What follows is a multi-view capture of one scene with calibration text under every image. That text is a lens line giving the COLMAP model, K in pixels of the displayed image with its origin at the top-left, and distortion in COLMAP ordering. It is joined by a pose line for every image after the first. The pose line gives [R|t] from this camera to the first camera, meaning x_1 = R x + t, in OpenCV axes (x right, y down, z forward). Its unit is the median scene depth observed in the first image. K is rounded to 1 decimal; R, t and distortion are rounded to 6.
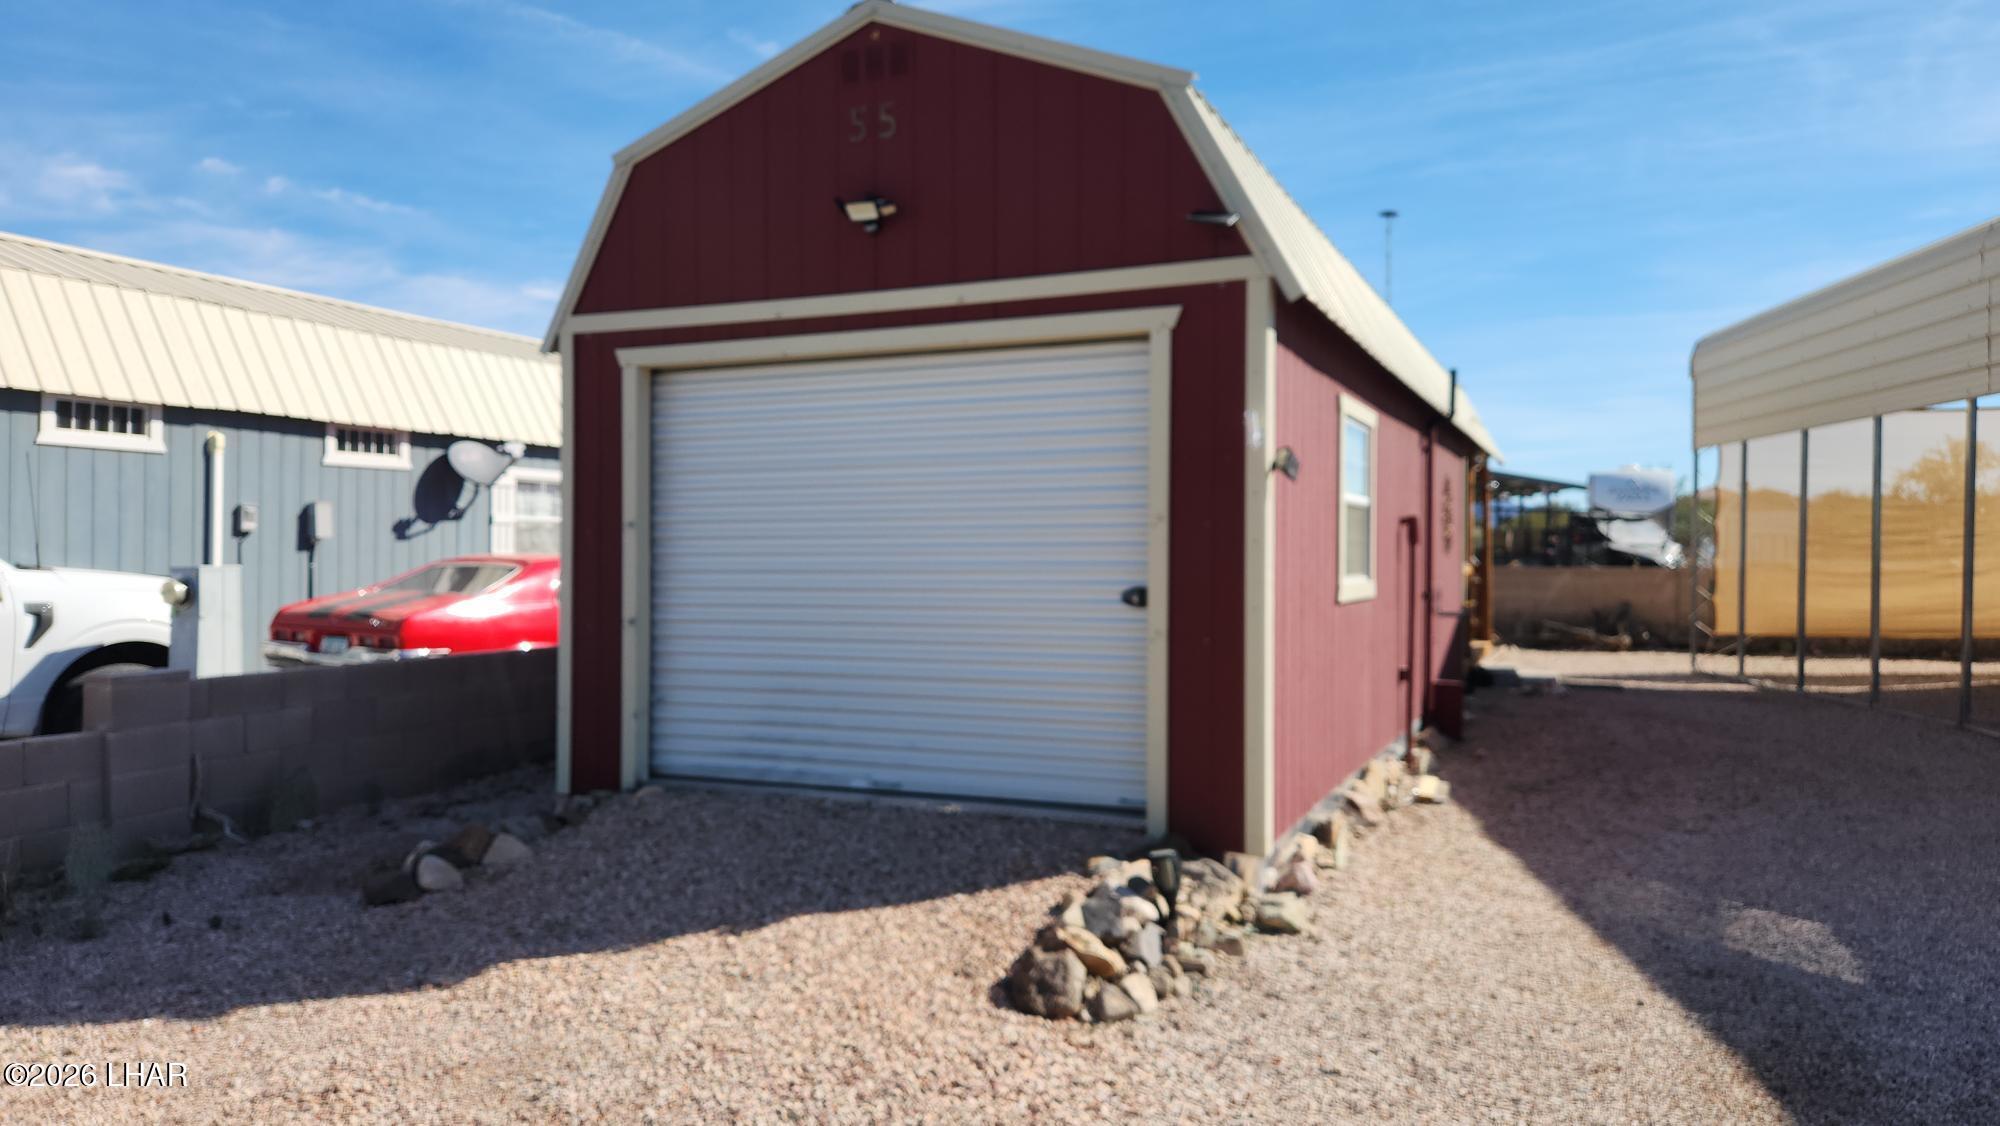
lens RADIAL K [[1358.3, 0, 995.4], [0, 1358.3, 549.8], [0, 0, 1]] dist [0.034380, -0.002779]
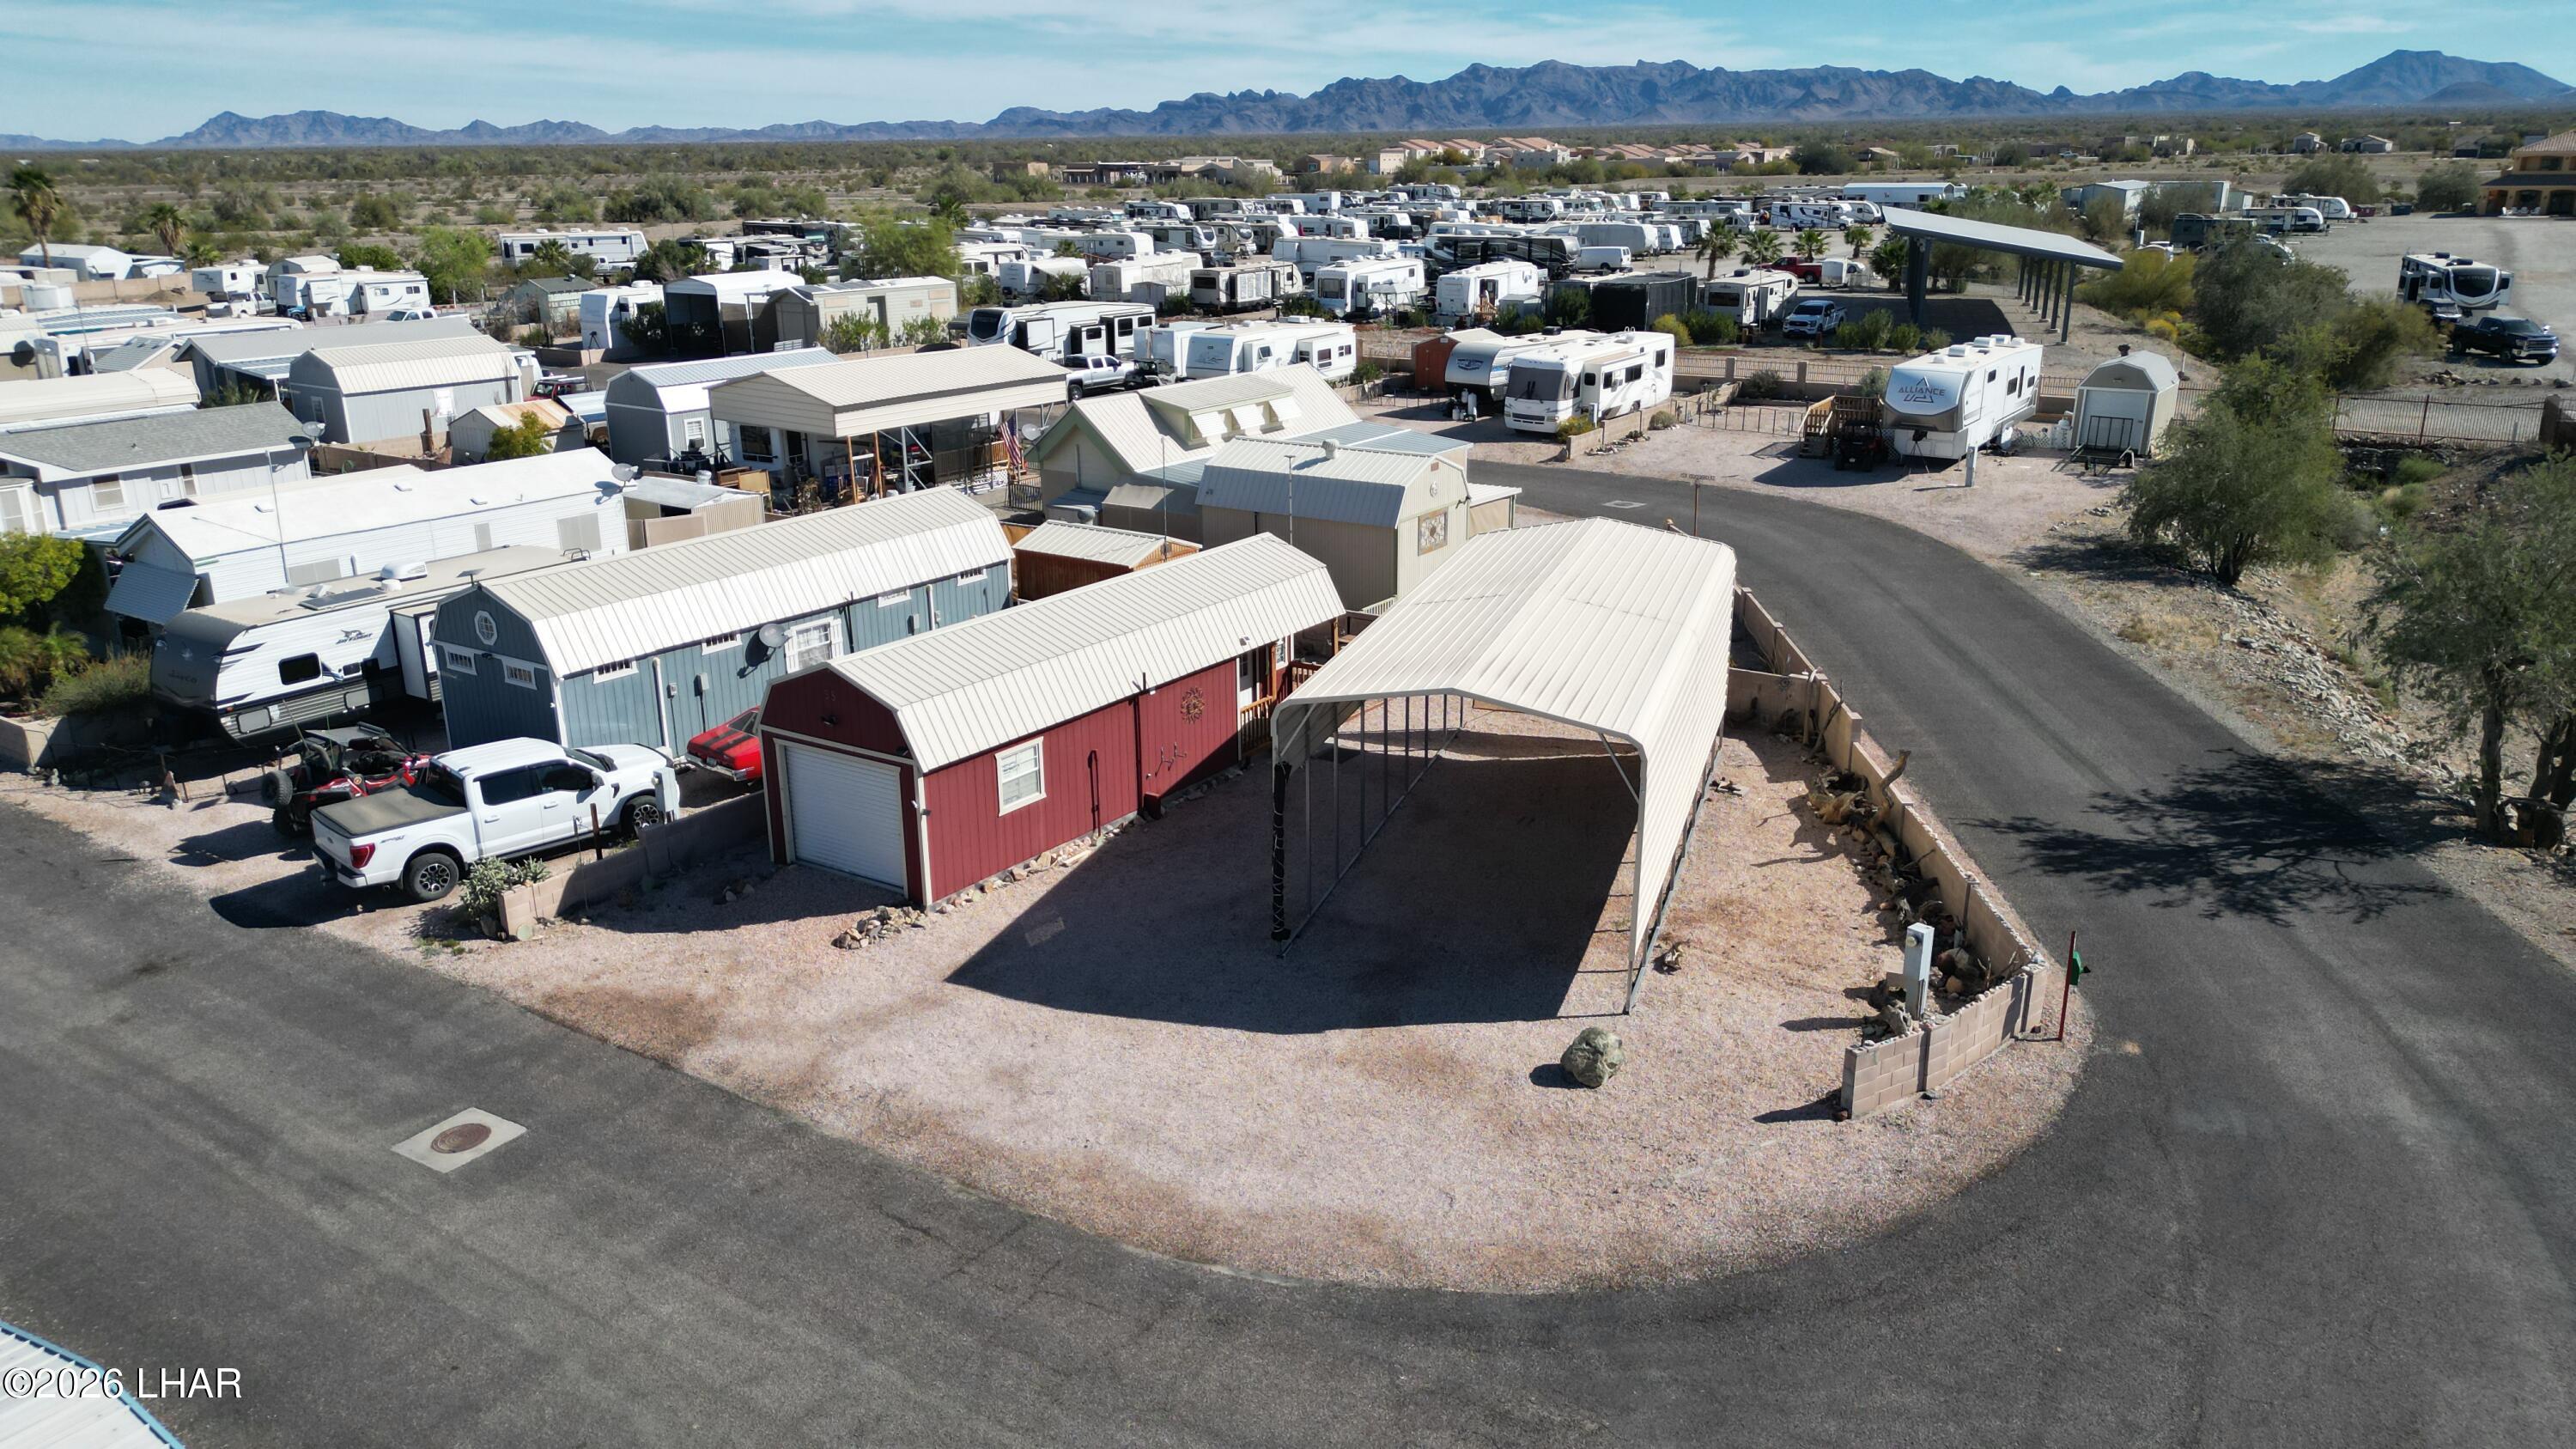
lens RADIAL K [[1803.5, 0, 1299.3], [0, 1803.5, 711.8], [0, 0, 1]] dist [0.066625, -0.064256]
pose [[0.983857, 0.038868, -0.174682, 1.431357], [0.014214, 0.956072, 0.292788, -1.214715], [0.178388, -0.290545, 0.940086, -2.364037]]
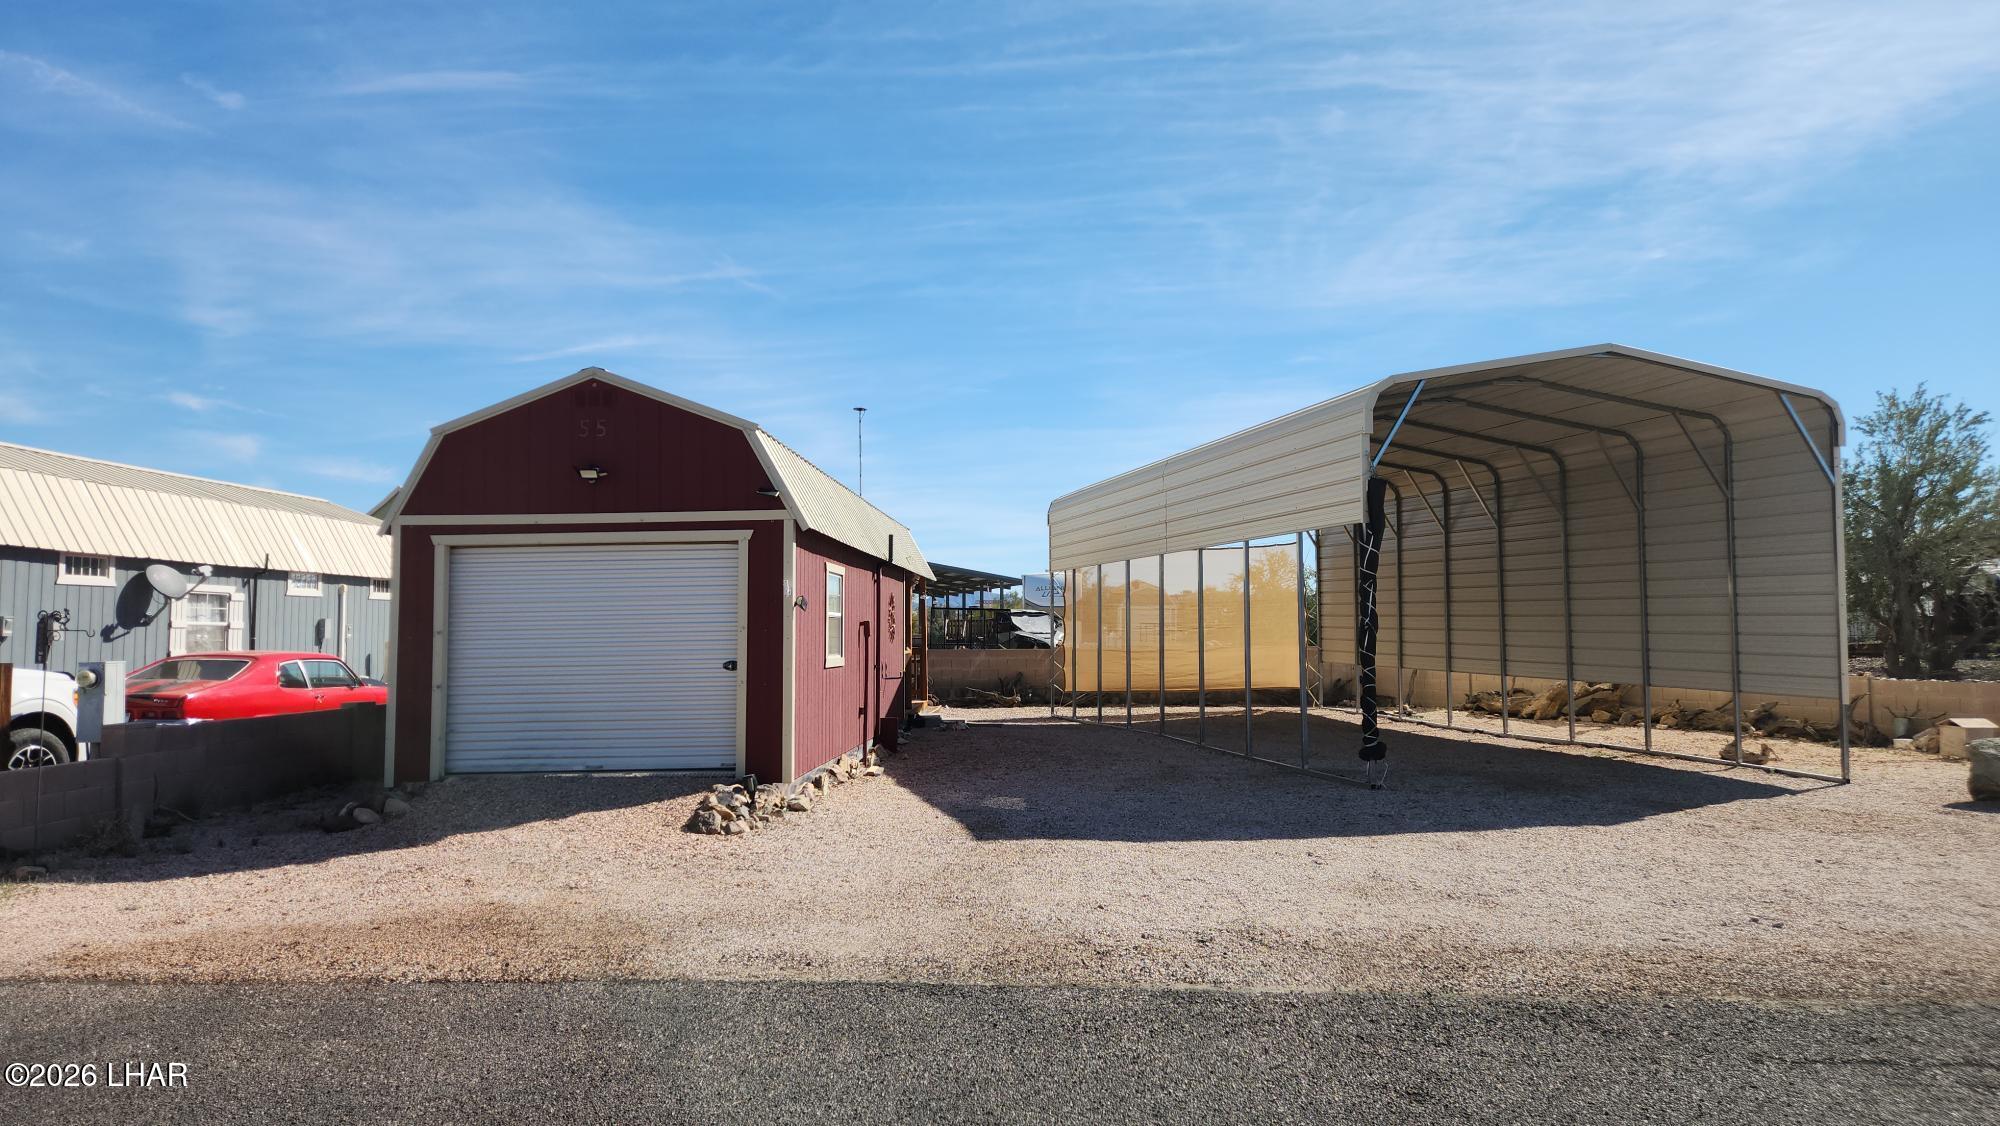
lens RADIAL K [[1328.0, 0, 1000.8], [0, 1328.0, 542.8], [0, 0, 1]] dist [0.057339, -0.056214]
pose [[0.931186, 0.015167, 0.364228, -0.183907], [0.010776, 0.997552, -0.069090, -0.005369], [-0.364384, 0.068261, 0.928744, -0.762912]]
